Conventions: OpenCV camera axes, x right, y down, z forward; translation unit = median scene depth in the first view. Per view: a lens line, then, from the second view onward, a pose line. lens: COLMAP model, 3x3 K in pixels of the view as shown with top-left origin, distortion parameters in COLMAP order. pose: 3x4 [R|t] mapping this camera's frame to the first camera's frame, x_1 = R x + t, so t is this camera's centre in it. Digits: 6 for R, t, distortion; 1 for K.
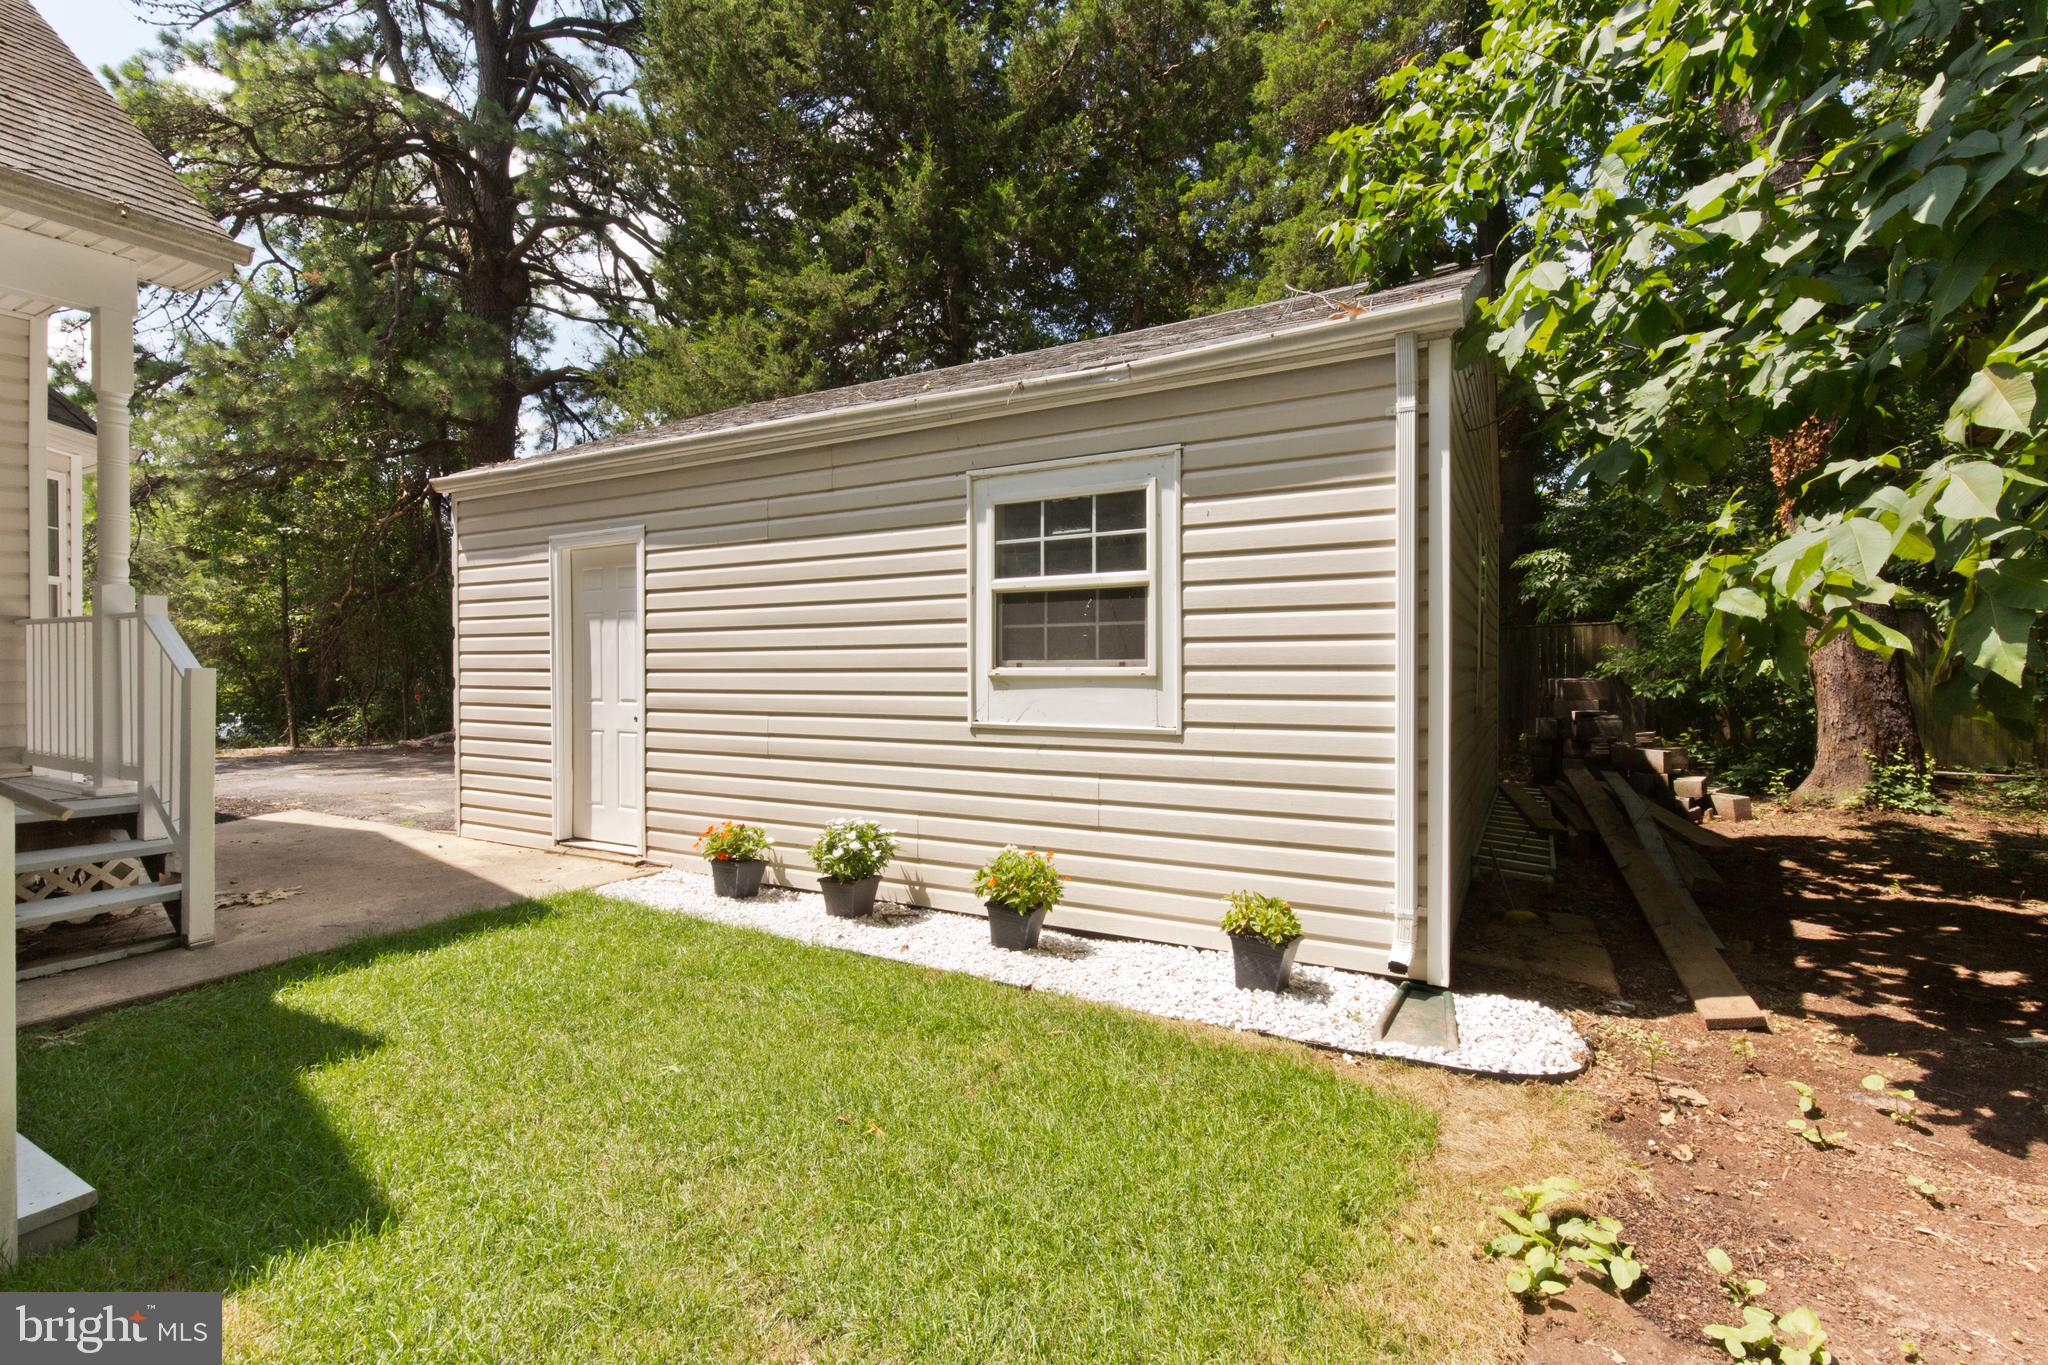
lens RADIAL K [[926.3, 0, 1029.1], [0, 926.3, 672.8], [0, 0, 1]] dist [-0.000262, -0.000413]
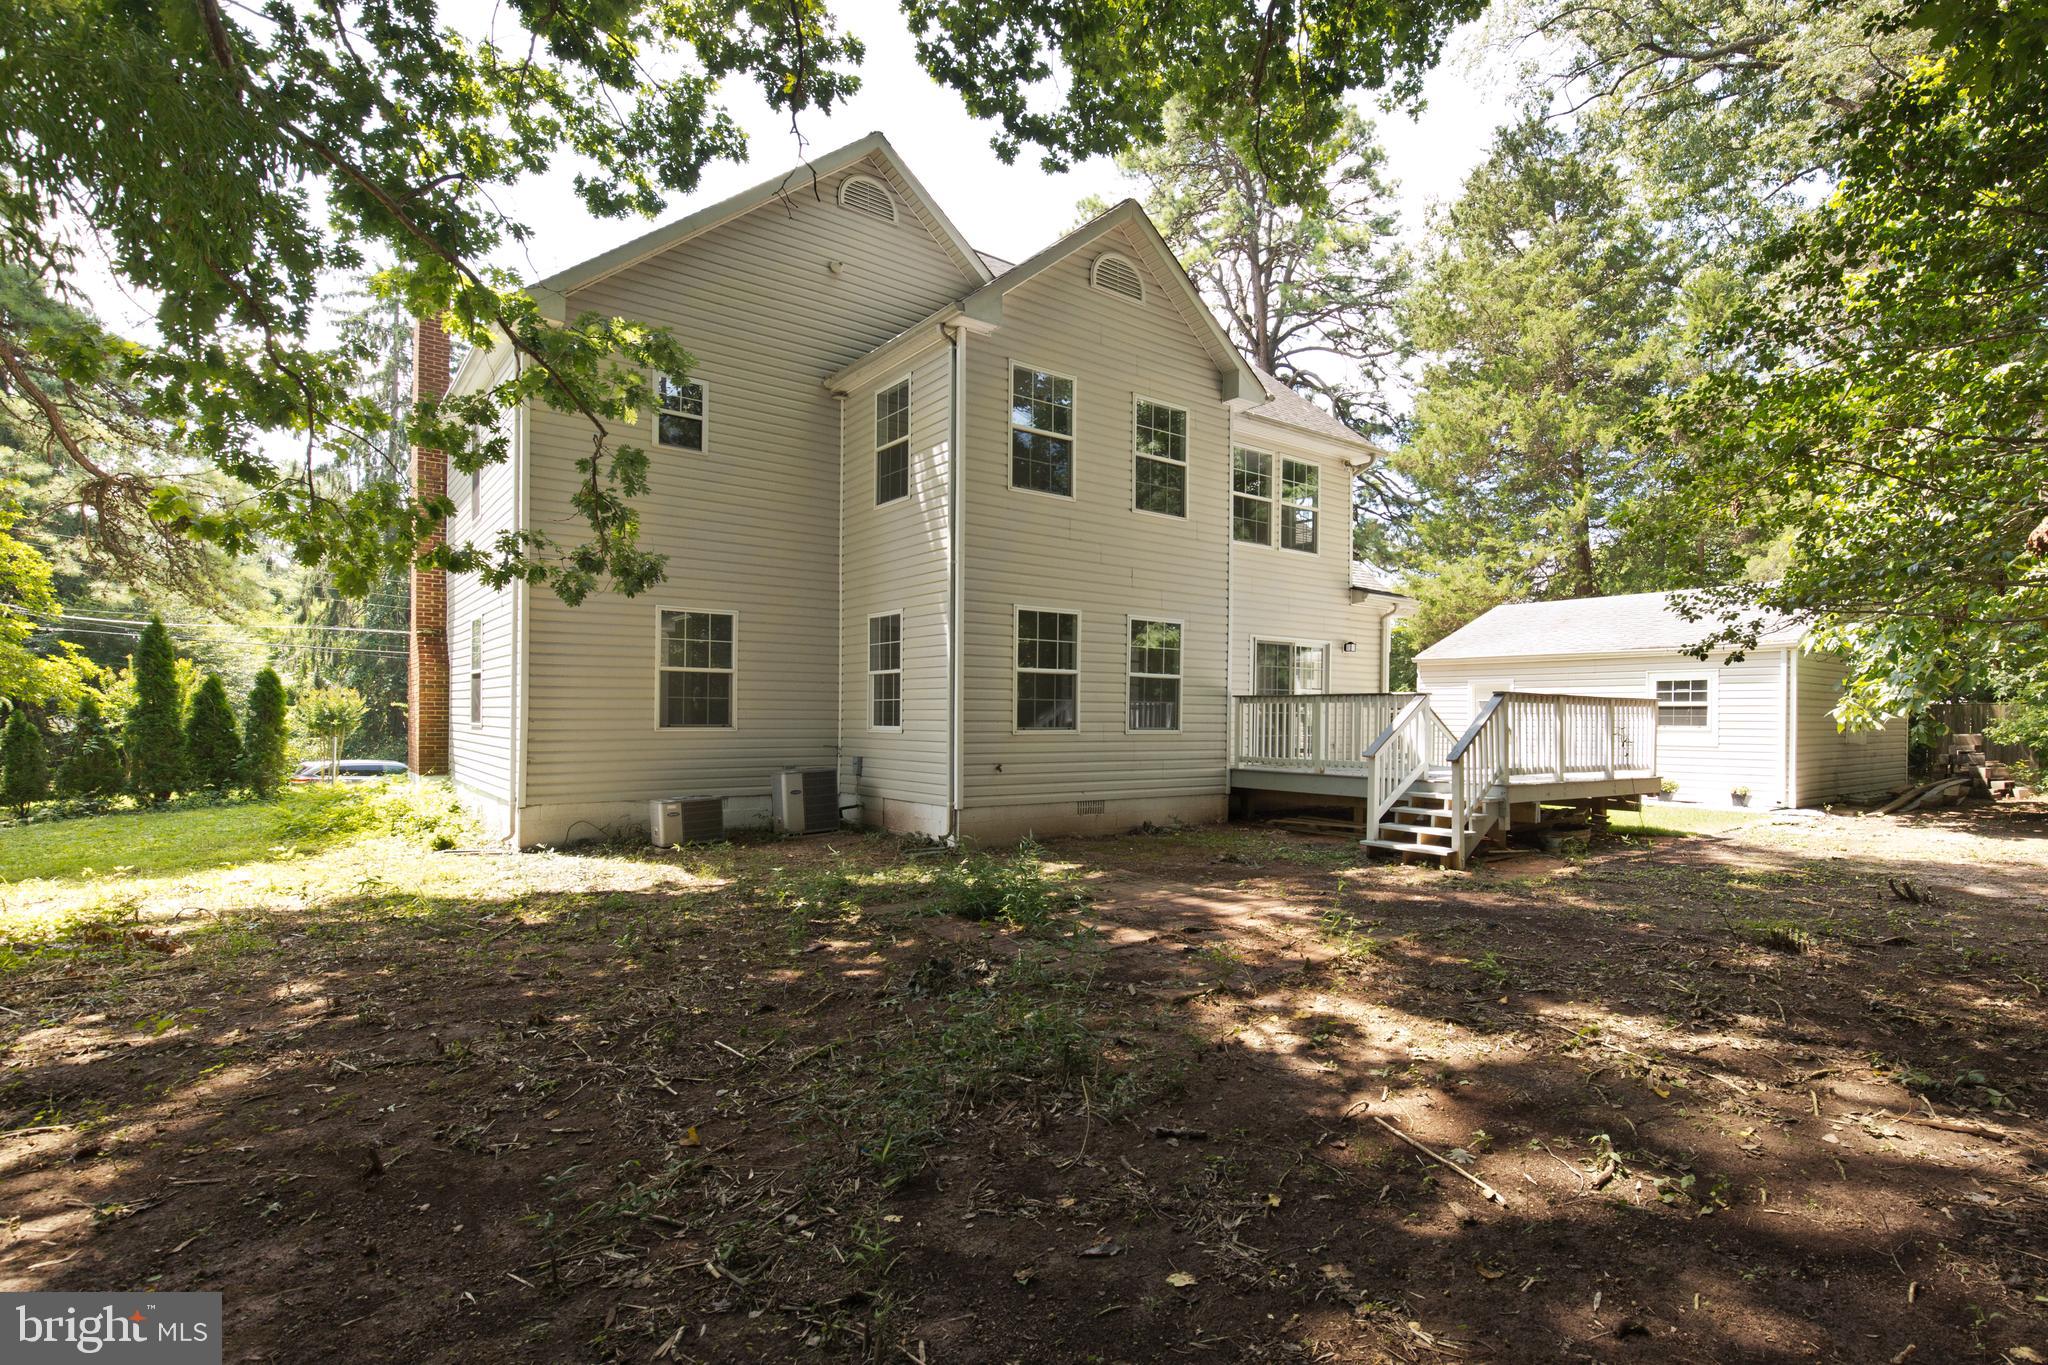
lens RADIAL K [[1010.1, 0, 1031.7], [0, 1010.1, 724.8], [0, 0, 1]] dist [0.000120, -0.000048]
pose [[0.891275, 0.012640, -0.453286, -0.377875], [-0.012987, 0.999913, 0.002347, 0.006736], [0.453277, 0.003795, 0.891362, -3.216527]]
